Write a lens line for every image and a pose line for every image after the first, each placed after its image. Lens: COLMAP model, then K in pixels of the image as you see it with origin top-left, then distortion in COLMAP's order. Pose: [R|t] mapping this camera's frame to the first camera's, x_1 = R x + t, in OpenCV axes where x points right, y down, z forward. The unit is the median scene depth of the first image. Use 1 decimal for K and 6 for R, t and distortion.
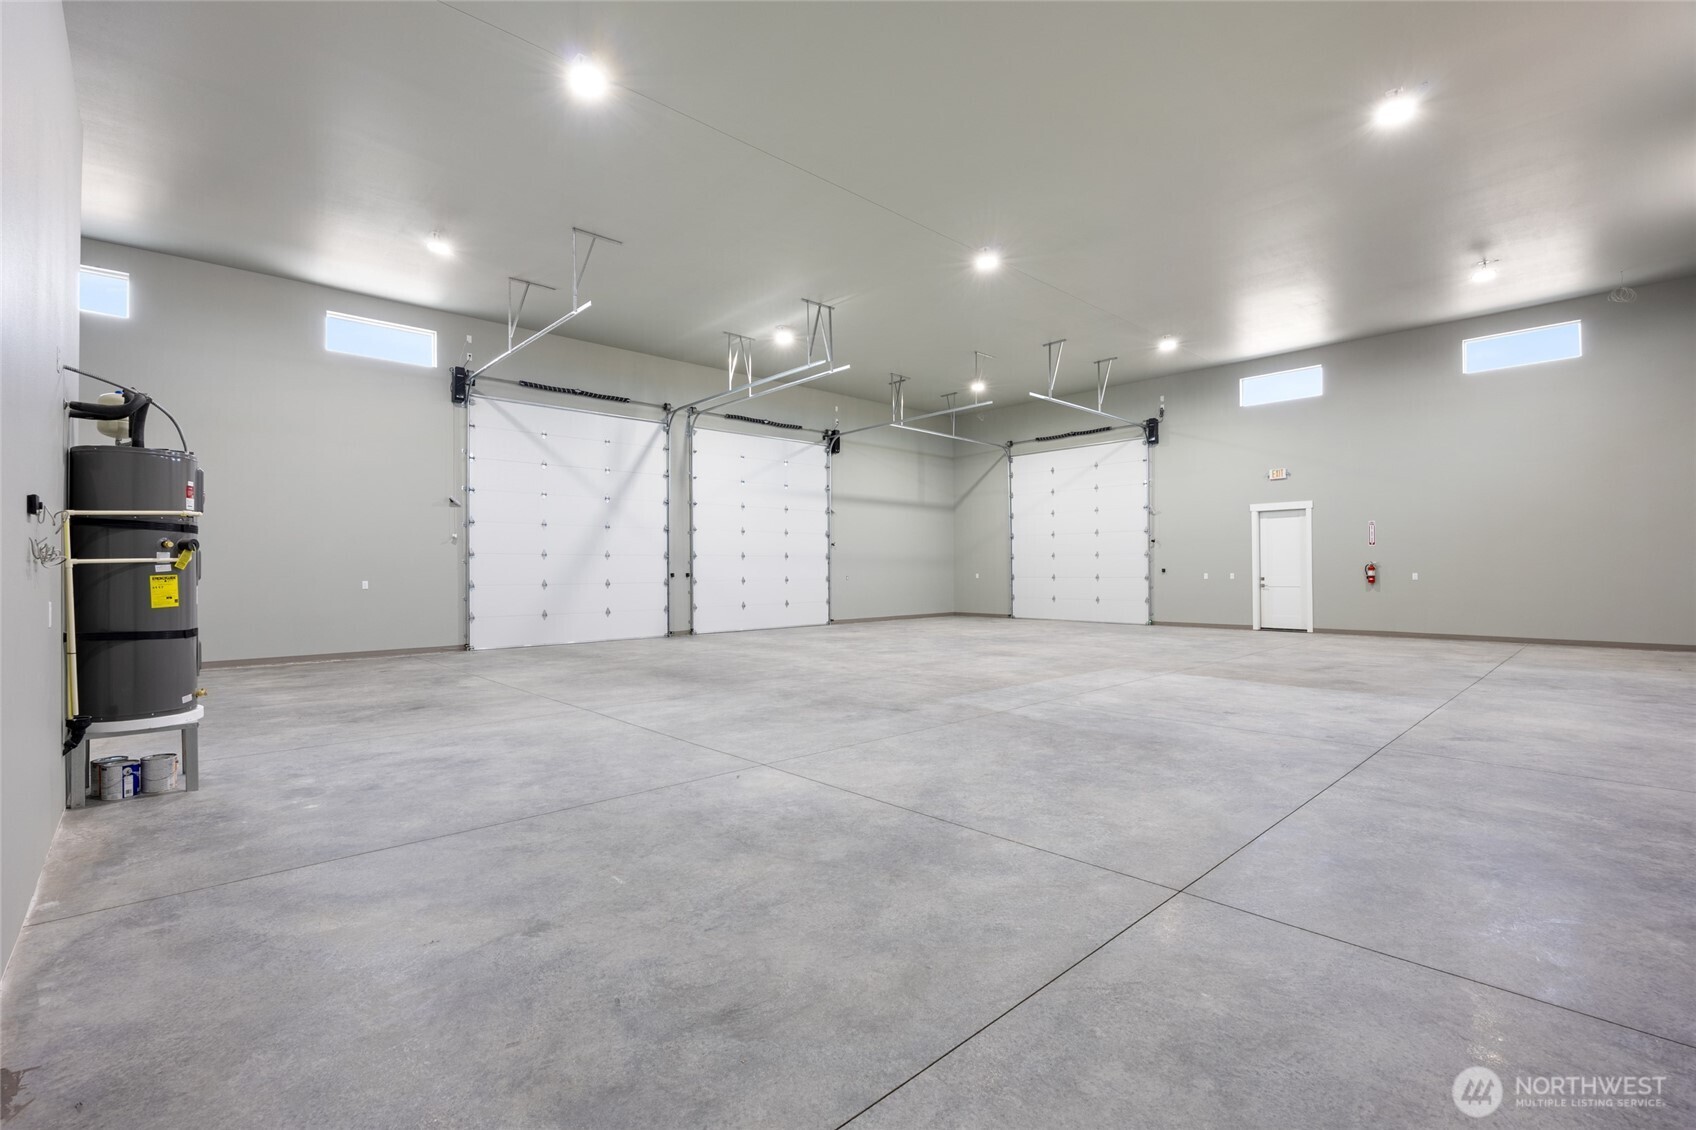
lens RADIAL K [[751.2, 0, 851.3], [0, 751.2, 563.9], [0, 0, 1]] dist [-0.014818, 0.001750]
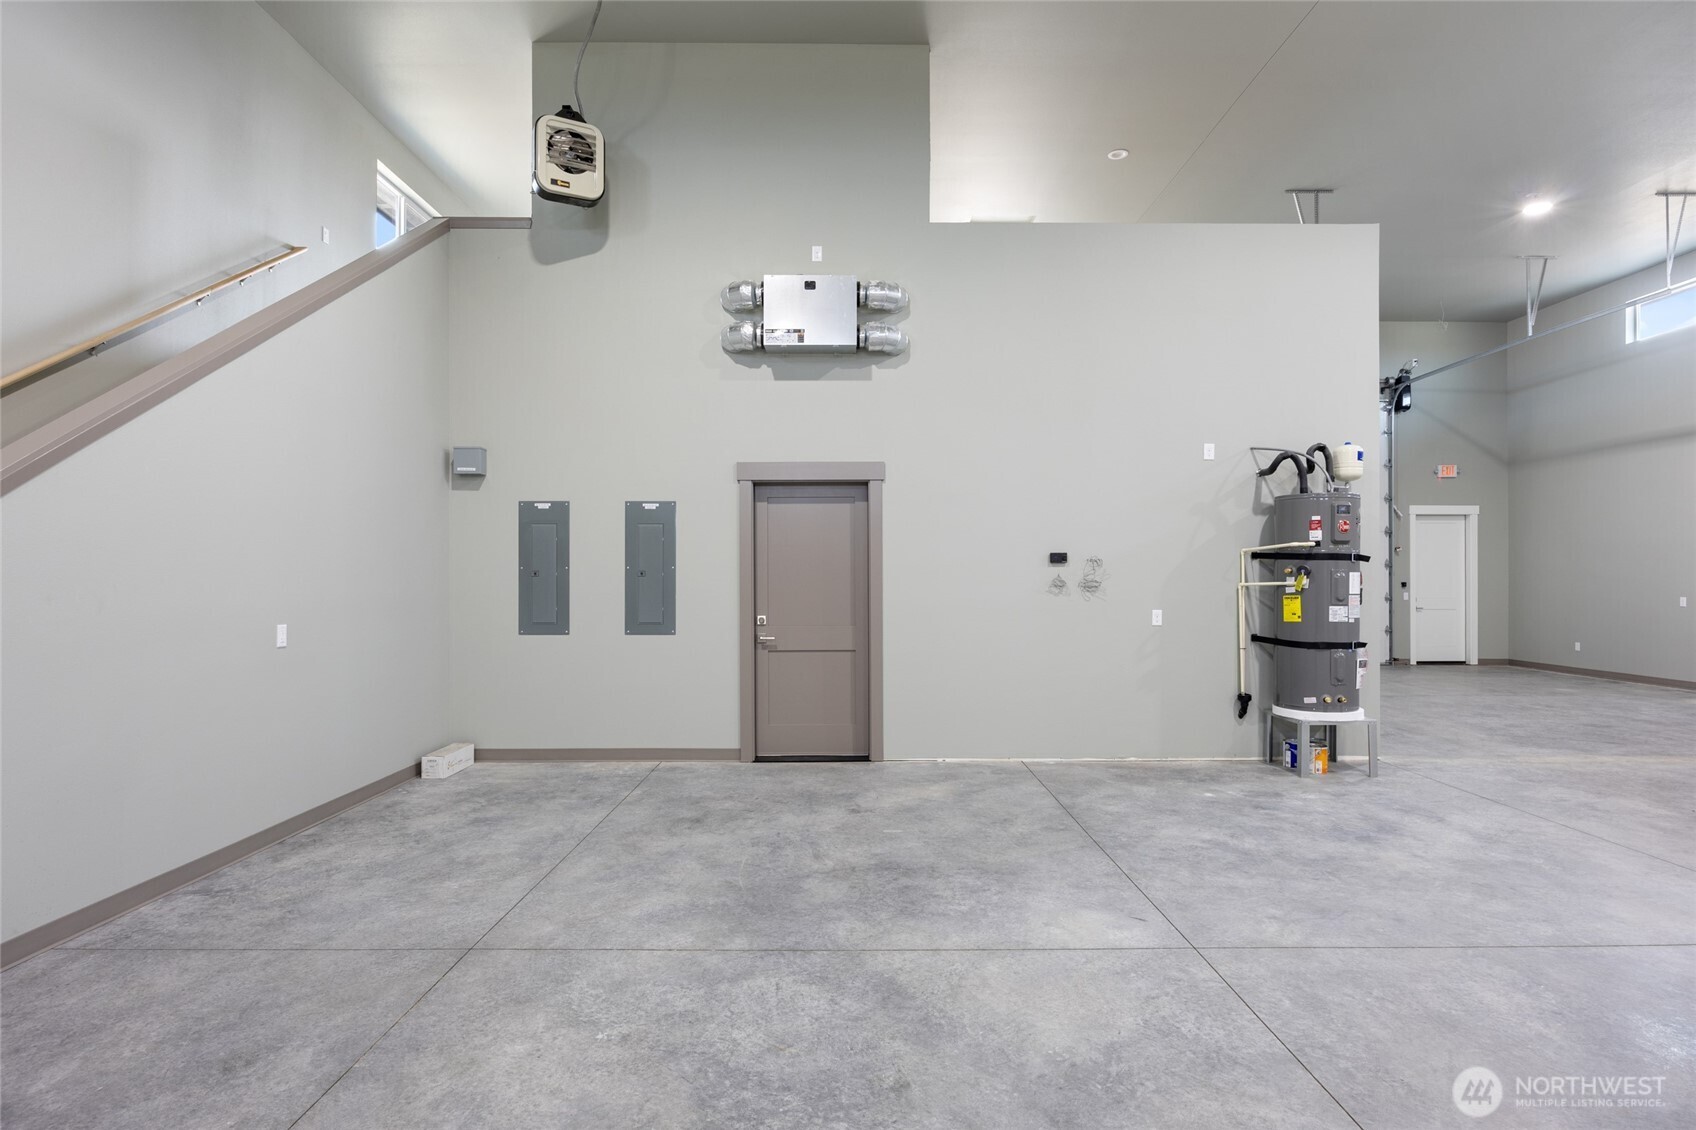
lens RADIAL K [[864.8, 0, 854.1], [0, 864.8, 574.0], [0, 0, 1]] dist [-0.010950, -0.001887]
pose [[-0.679737, 0.004071, -0.733444, 0.539475], [0.010392, 0.999938, -0.004080, -0.019275], [0.733382, -0.010395, -0.679737, 1.249287]]
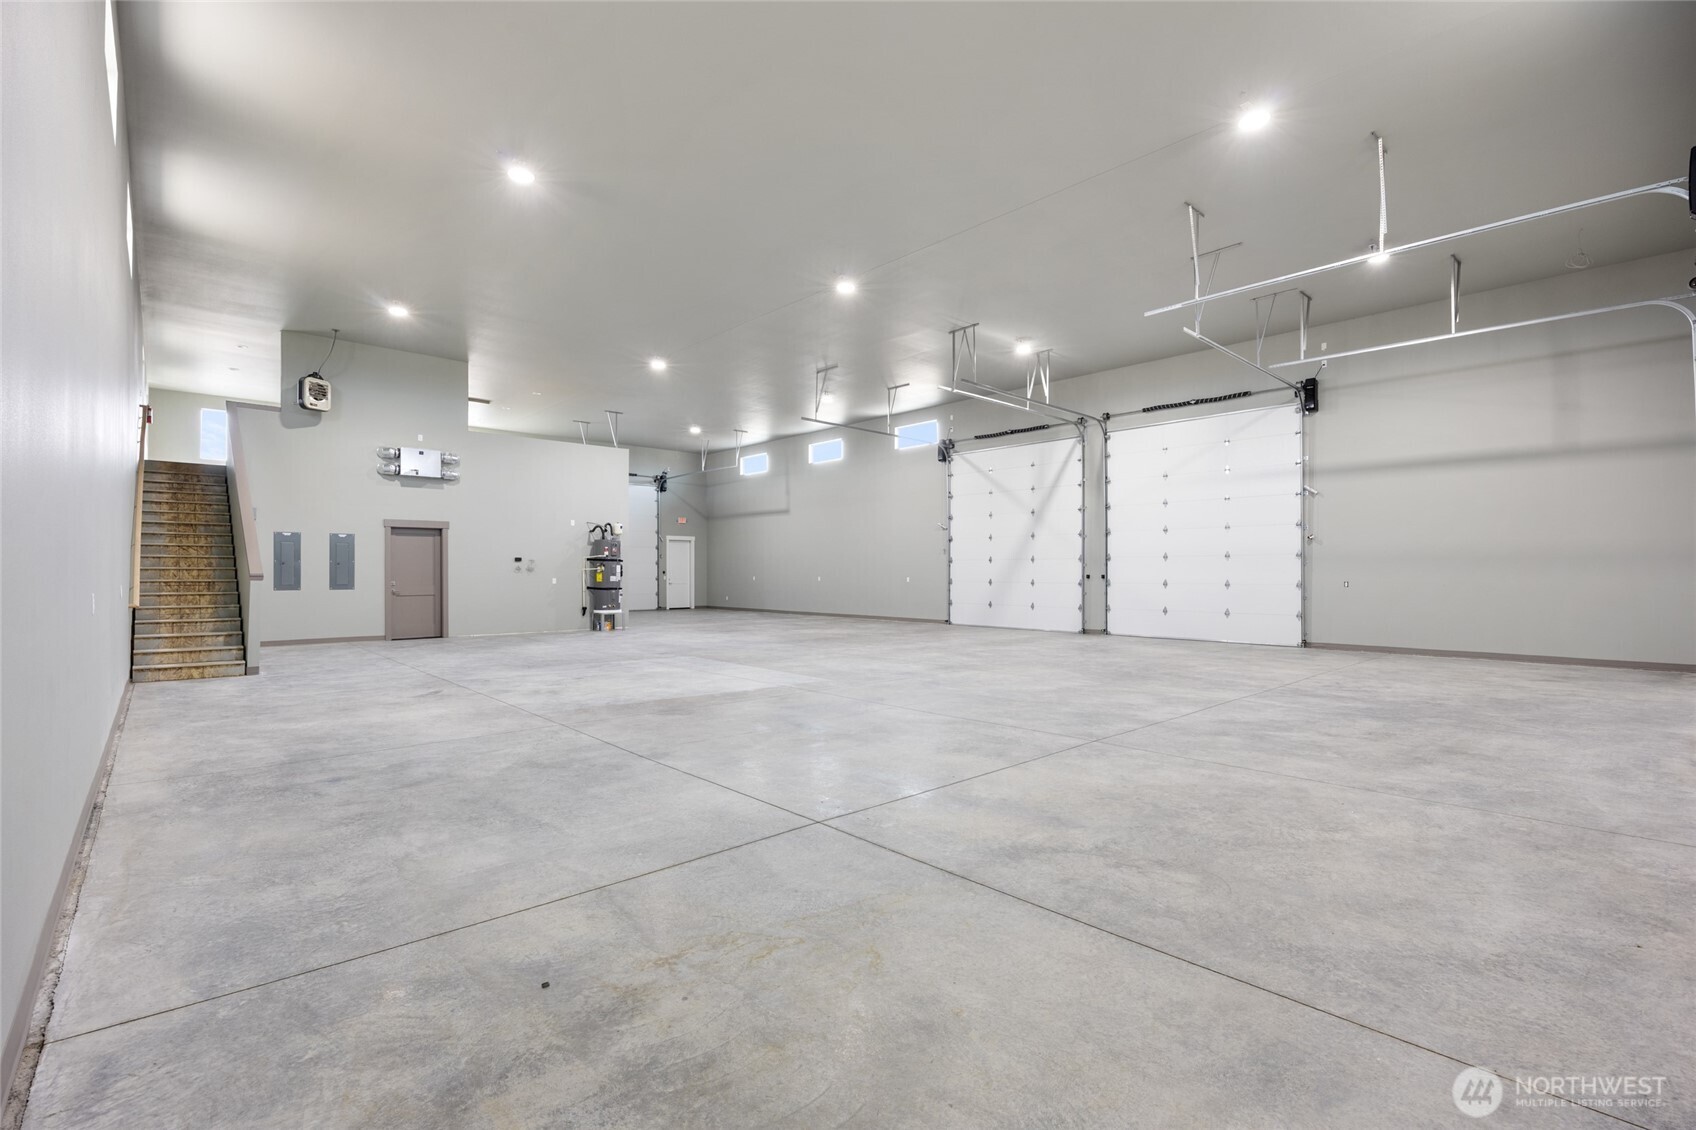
lens RADIAL K [[751.2, 0, 846.3], [0, 751.2, 572.2], [0, 0, 1]] dist [-0.014818, 0.001750]
pose [[-0.014521, 0.006347, -0.999874, 2.503040], [0.007615, 0.999952, 0.006237, -0.001399], [0.999866, -0.007523, -0.014569, 2.010018]]
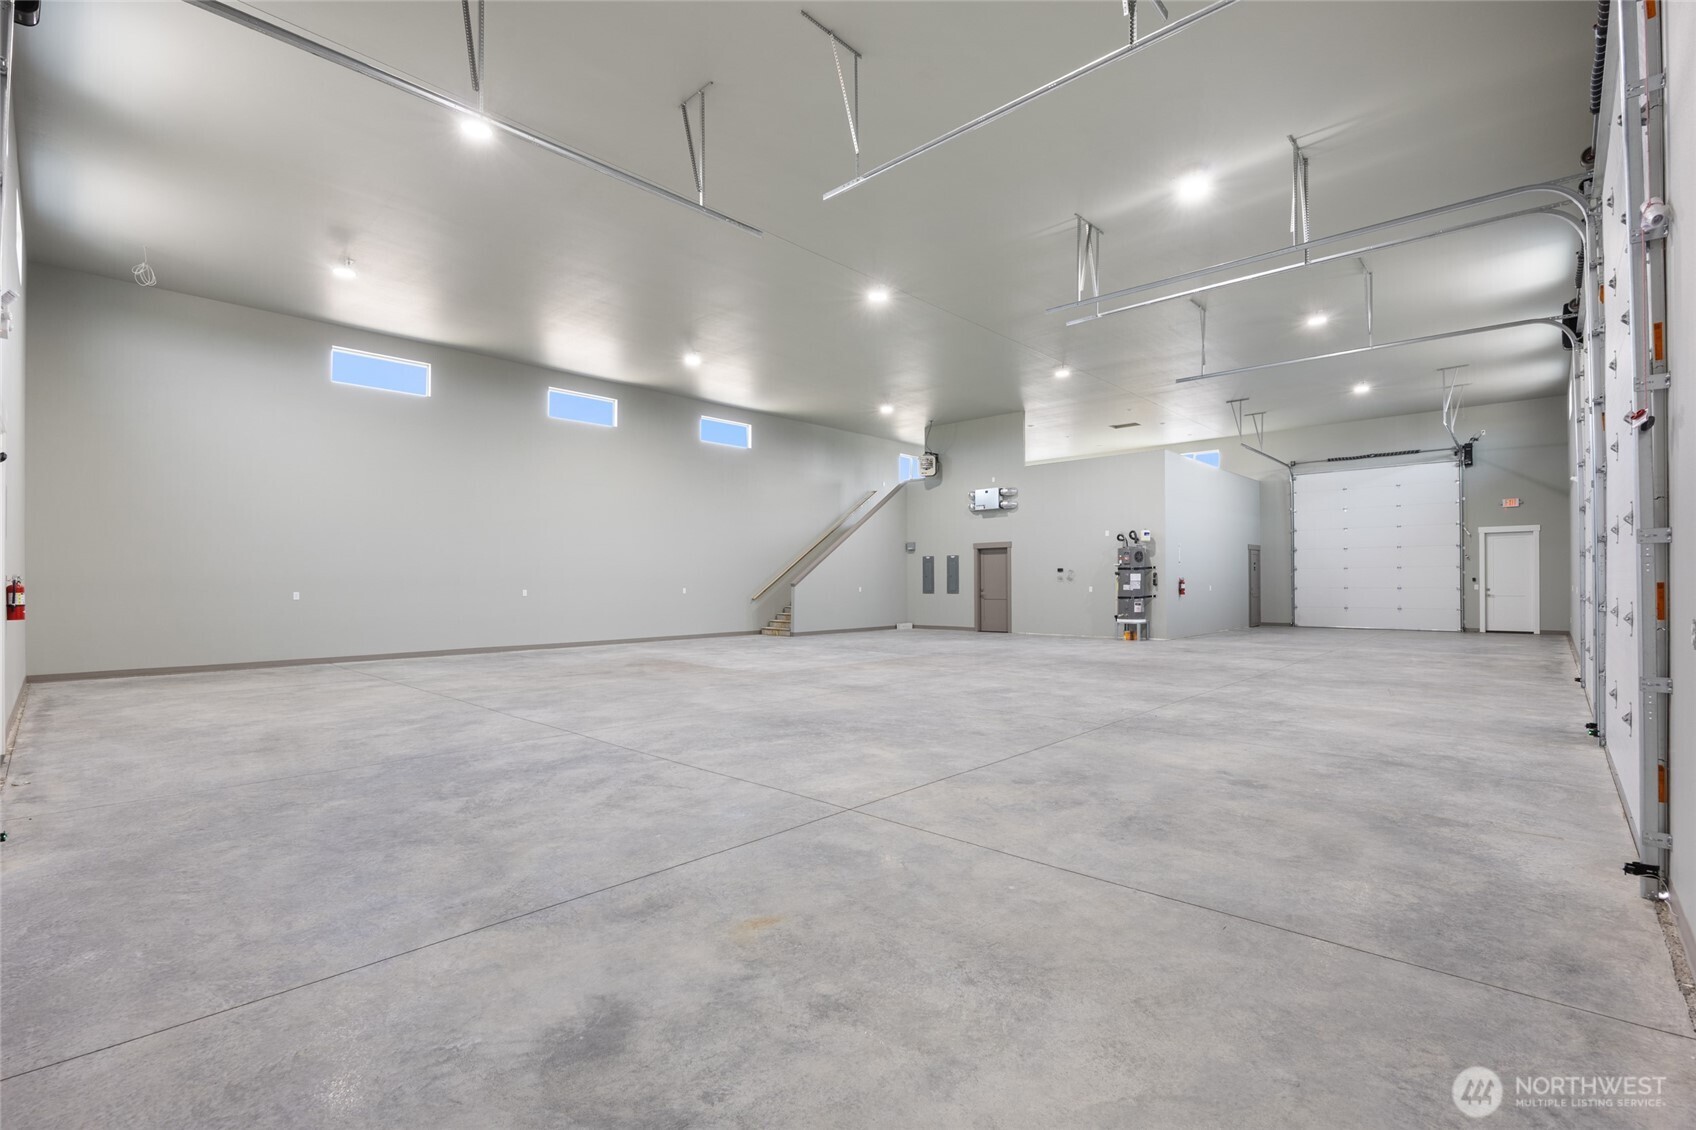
lens RADIAL K [[751.2, 0, 856.4], [0, 751.2, 578.5], [0, 0, 1]] dist [-0.014818, 0.001750]
pose [[-0.997395, 0.010320, -0.071387, 0.579485], [0.011277, 0.999852, -0.013024, 0.030750], [0.071242, -0.013795, -0.997364, 4.107440]]
